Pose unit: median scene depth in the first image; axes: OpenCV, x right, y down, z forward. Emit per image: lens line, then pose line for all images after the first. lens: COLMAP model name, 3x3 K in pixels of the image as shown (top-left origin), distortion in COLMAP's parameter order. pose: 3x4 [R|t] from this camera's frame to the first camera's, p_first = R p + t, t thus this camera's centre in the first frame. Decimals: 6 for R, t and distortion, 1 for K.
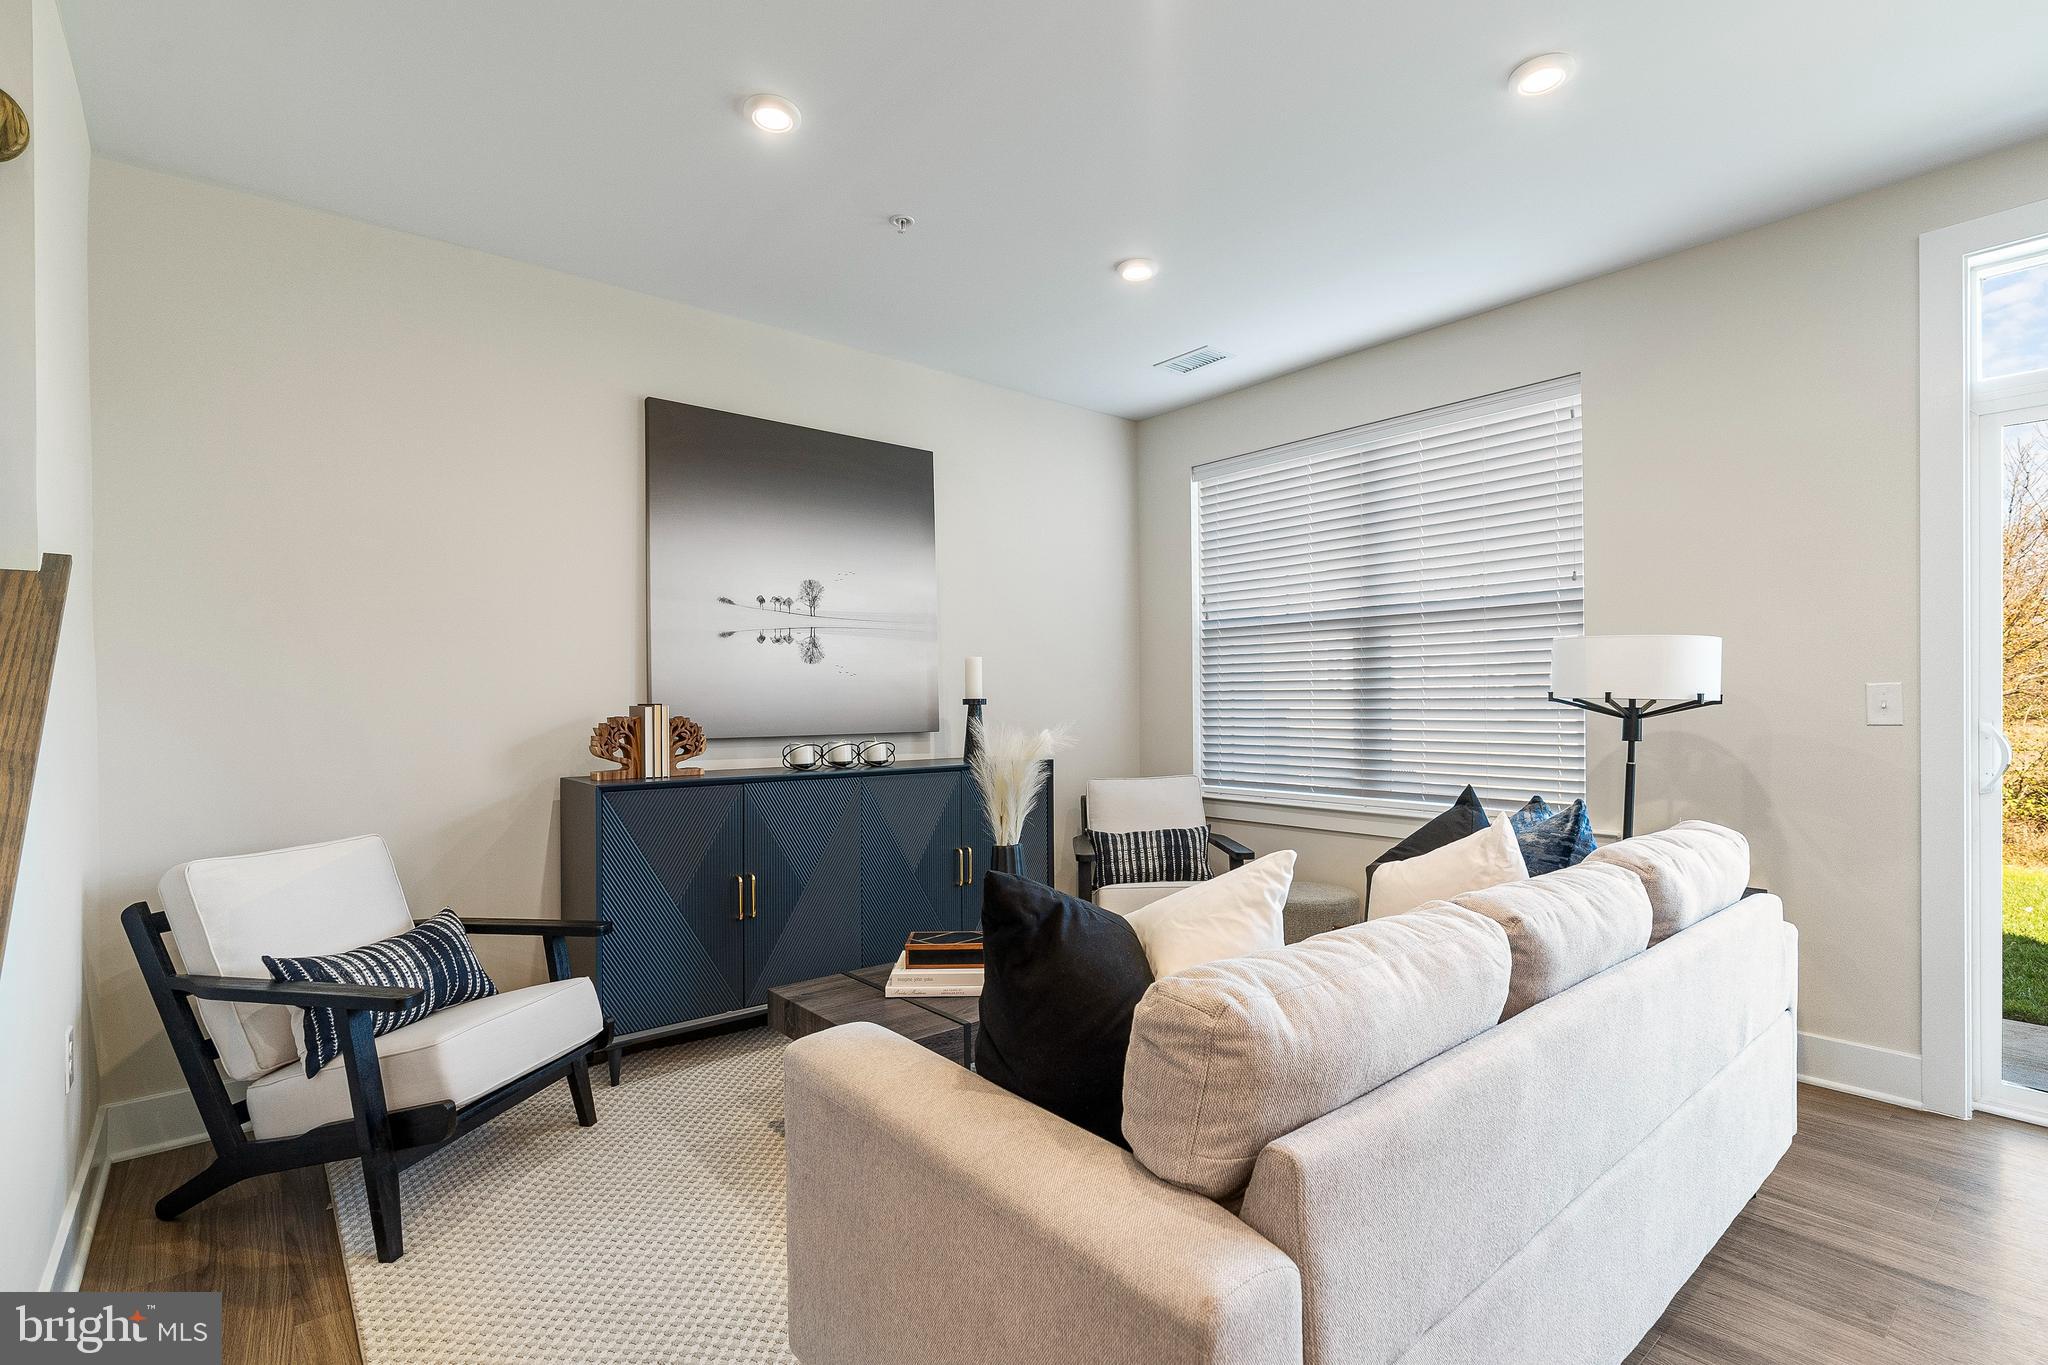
lens RADIAL K [[945.9, 0, 1024.9], [0, 945.9, 706.4], [0, 0, 1]] dist [-0.002810, -0.000229]
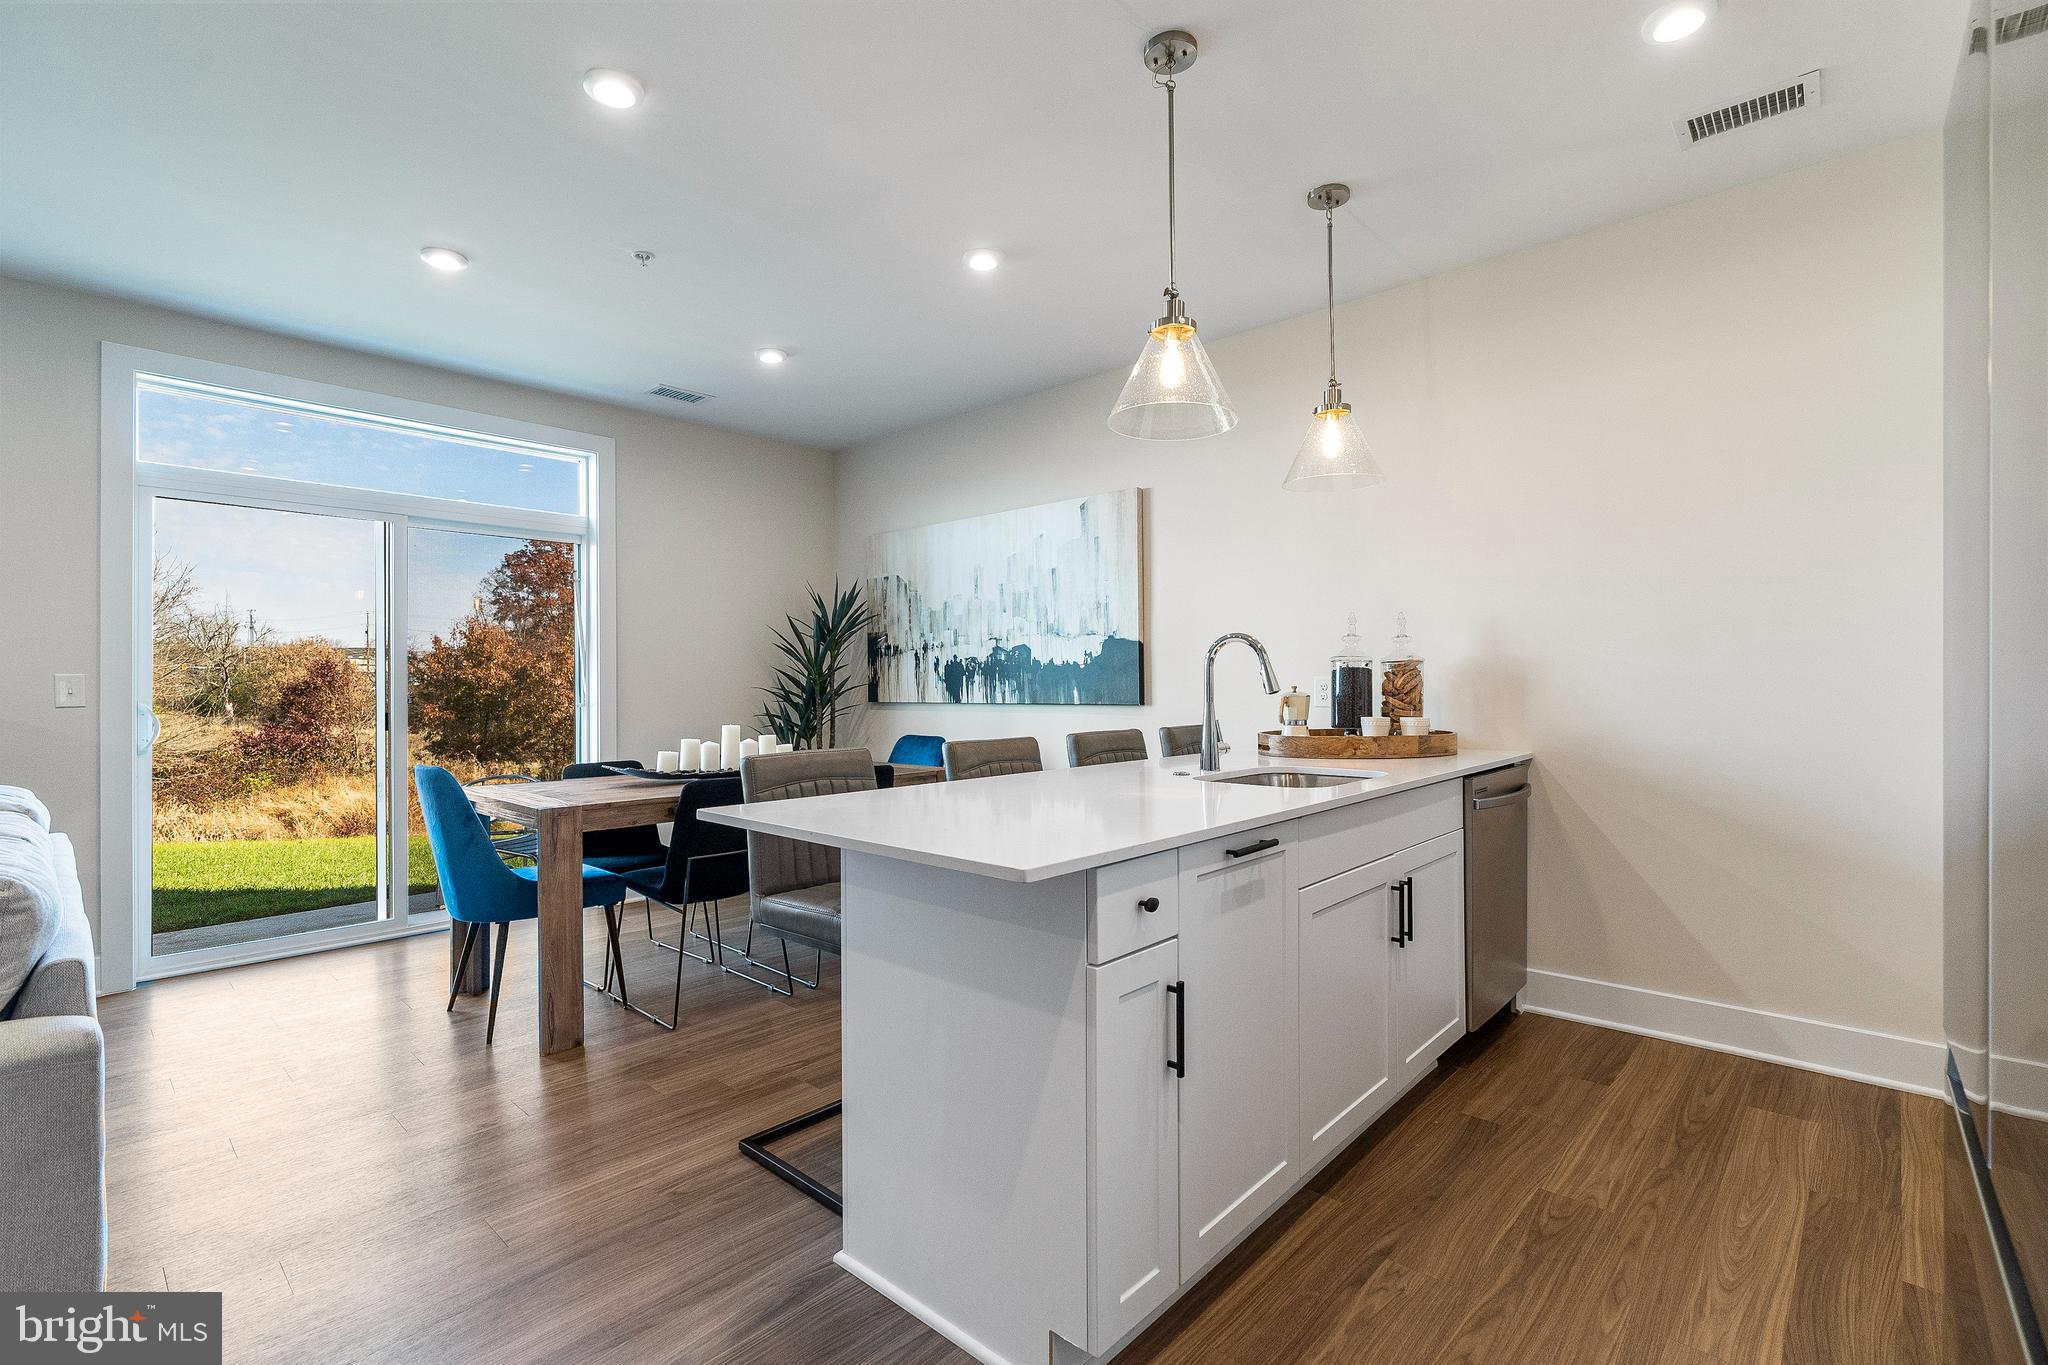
lens RADIAL K [[923.1, 0, 1026.6], [0, 923.1, 679.8], [0, 0, 1]] dist [-0.014902, 0.006767]
pose [[-0.128285, 0.014271, 0.991635, -0.381795], [0.016401, 0.999790, -0.012267, 0.014665], [-0.991602, 0.014690, -0.128493, -0.100046]]
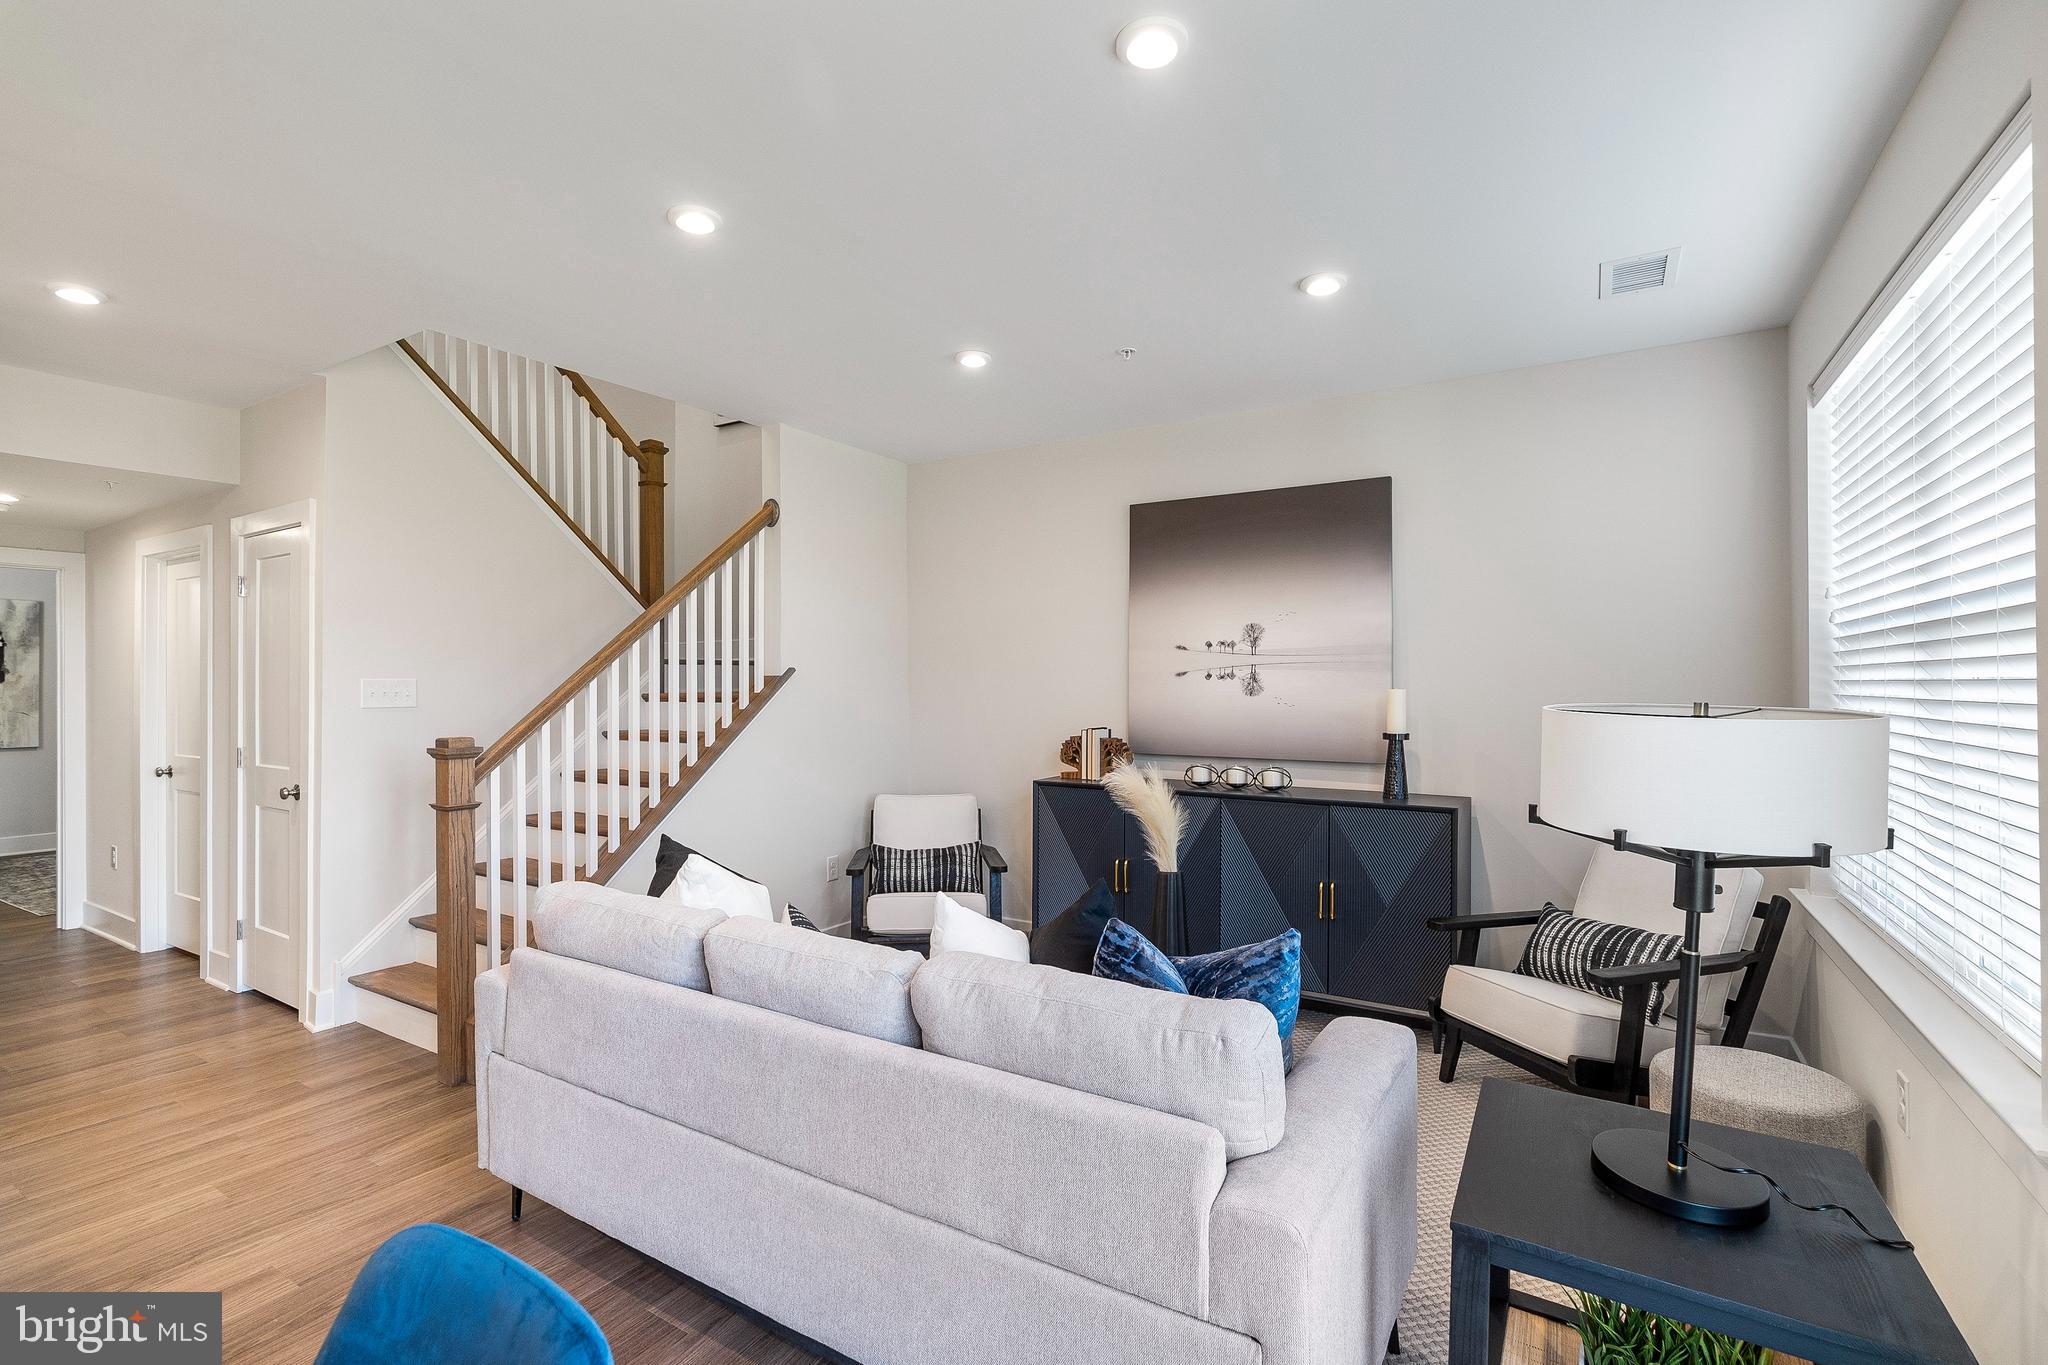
lens RADIAL K [[933.4, 0, 1025.4], [0, 933.4, 682.2], [0, 0, 1]] dist [-0.013787, 0.006859]
pose [[0.313089, 0.006996, -0.949698, 0.816032], [-0.007880, 0.999958, 0.004769, -0.069296], [0.949691, 0.005990, 0.313131, 0.403452]]
